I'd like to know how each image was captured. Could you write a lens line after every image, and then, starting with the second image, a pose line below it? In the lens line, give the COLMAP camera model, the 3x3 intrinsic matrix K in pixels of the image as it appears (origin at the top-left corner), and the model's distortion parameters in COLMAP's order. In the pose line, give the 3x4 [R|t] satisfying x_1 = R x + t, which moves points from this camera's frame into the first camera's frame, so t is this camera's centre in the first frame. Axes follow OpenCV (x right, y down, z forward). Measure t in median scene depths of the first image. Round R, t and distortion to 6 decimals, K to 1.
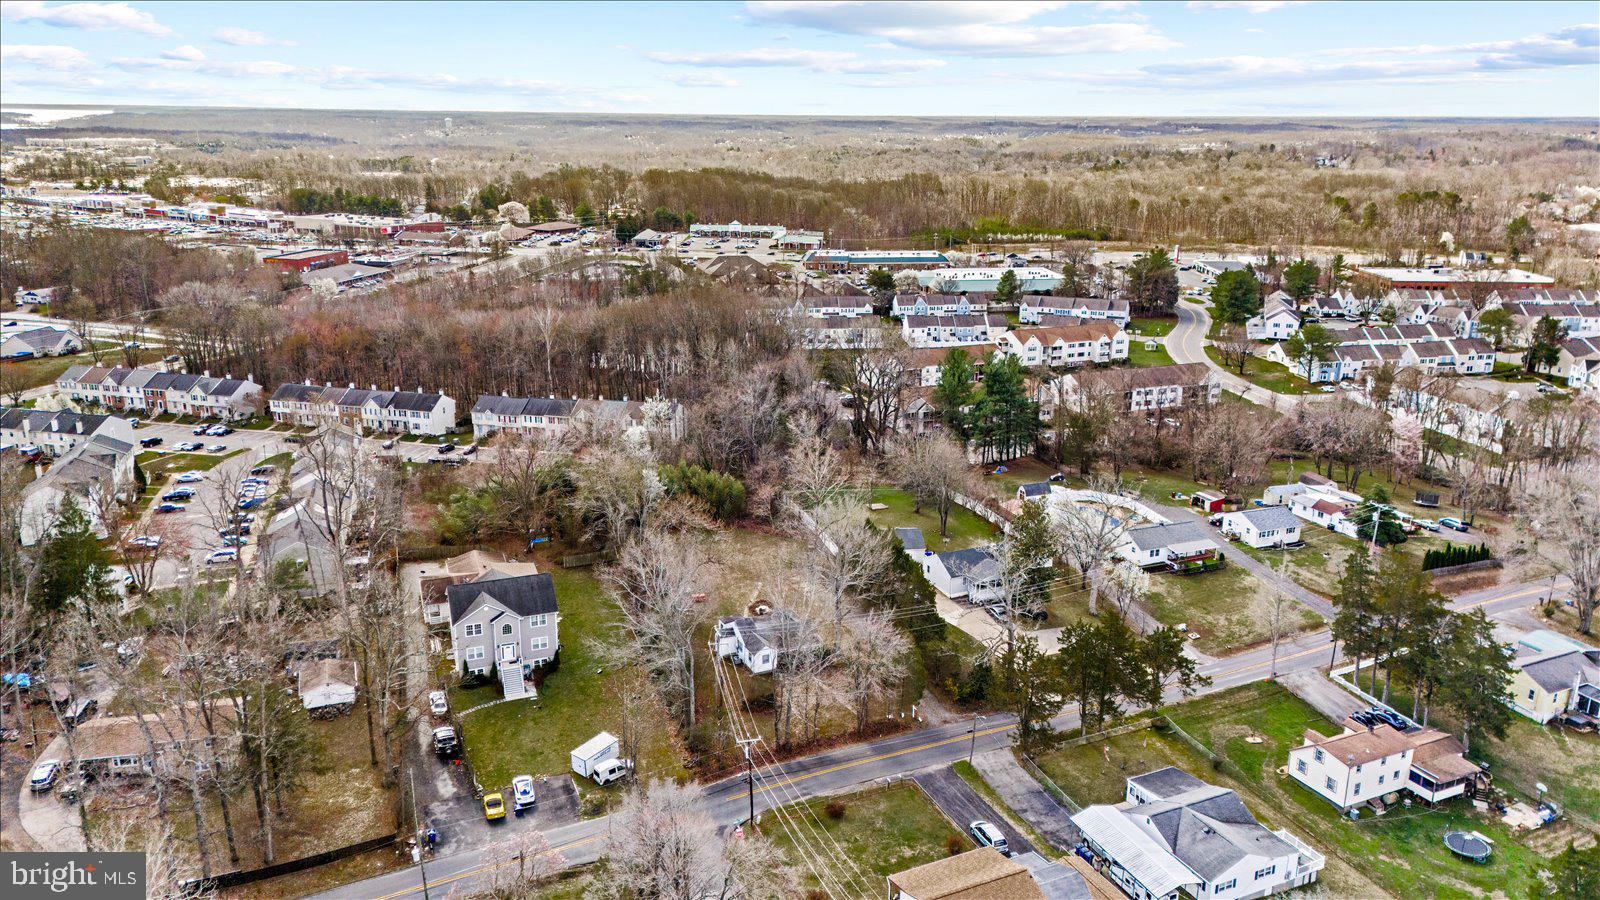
lens RADIAL K [[1164.6, 0, 800.0], [0, 1164.6, 450.0], [0, 0, 1]] dist [0.105891, -0.107816]
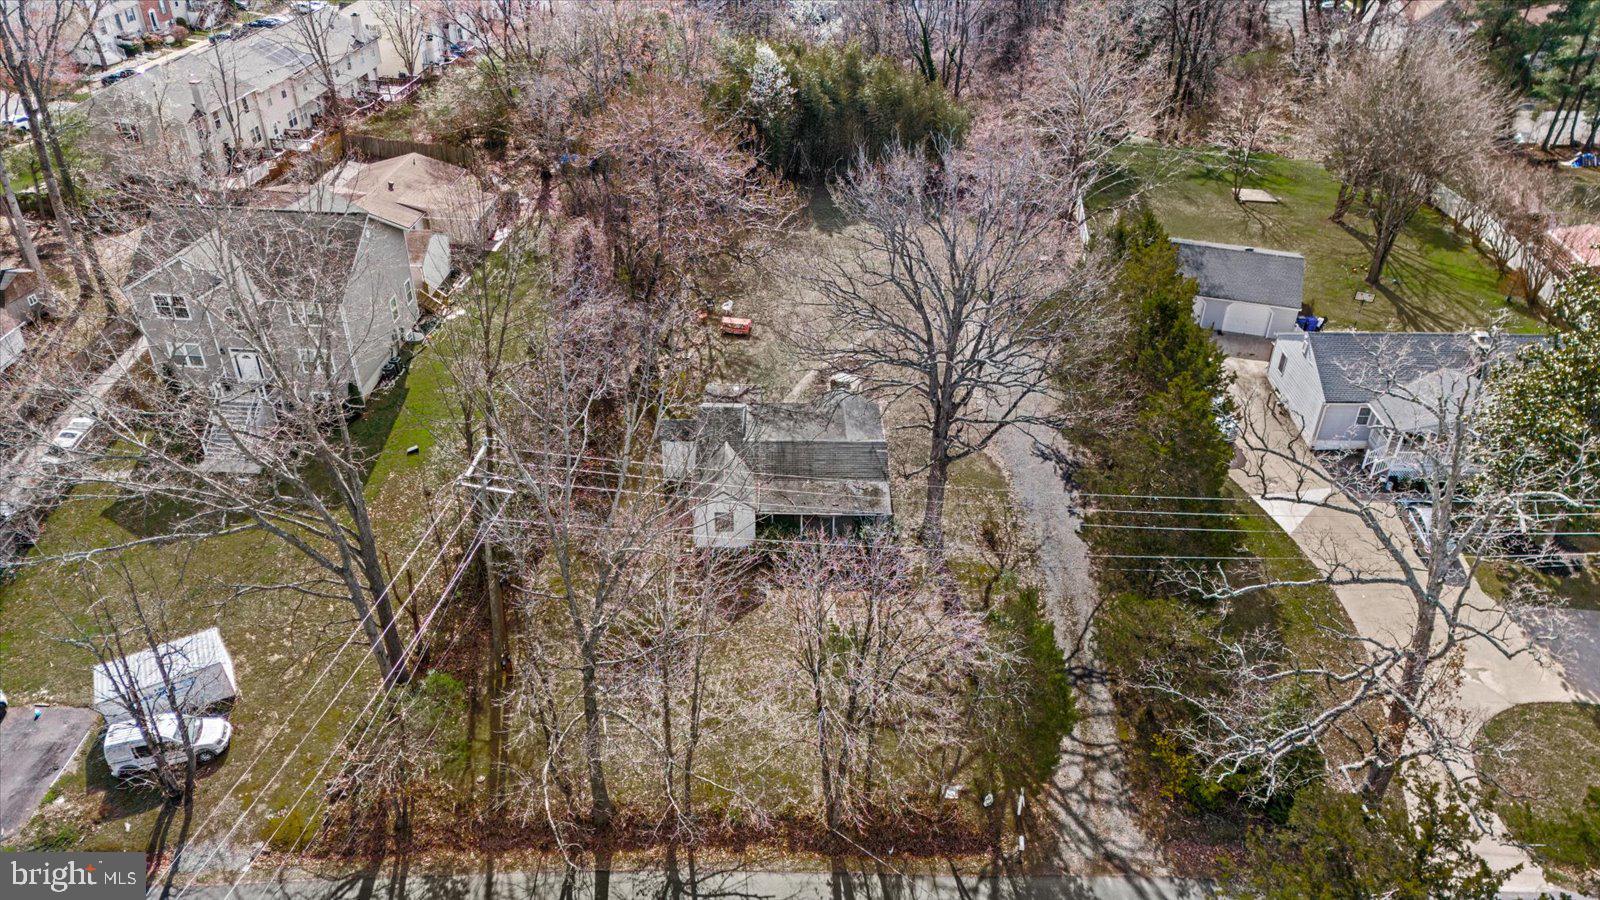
lens RADIAL K [[1164.6, 0, 800.0], [0, 1164.6, 450.0], [0, 0, 1]] dist [0.105891, -0.107816]
pose [[0.908123, 0.229204, -0.350397, 0.065856], [-0.121749, 0.945253, 0.302778, 0.016202], [0.400612, -0.232299, 0.886311, 0.338374]]
